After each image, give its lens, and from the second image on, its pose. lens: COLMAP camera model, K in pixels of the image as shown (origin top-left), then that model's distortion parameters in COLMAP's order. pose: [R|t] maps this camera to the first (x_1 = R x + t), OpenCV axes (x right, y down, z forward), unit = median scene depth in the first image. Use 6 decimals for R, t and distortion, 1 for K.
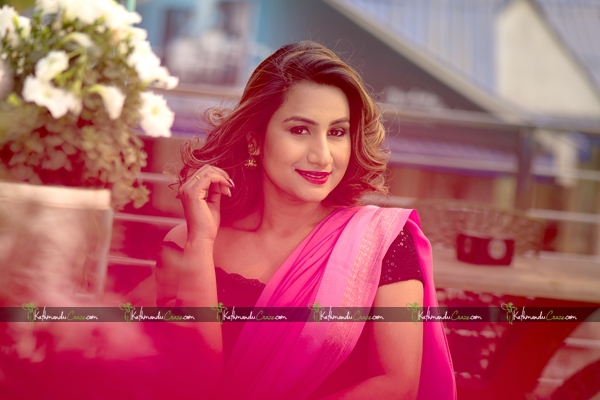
lens RADIAL K [[1751.1, 0, 300.0], [0, 1751.1, 200.0], [0, 0, 1]] dist [-0.074216, 0.122642]
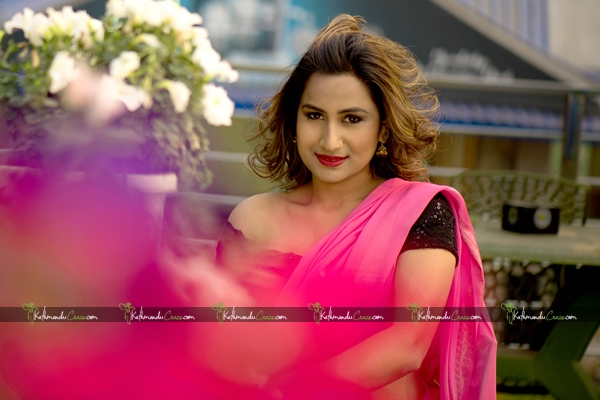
lens RADIAL K [[1914.1, 0, 300.0], [0, 1914.1, 200.0], [0, 0, 1]] dist [-1.640939, -0.058605]
pose [[0.999411, -0.024541, -0.024007, -0.002735], [0.024906, 0.999577, 0.015004, -0.005439], [0.023629, -0.015593, 0.999599, -0.196278]]
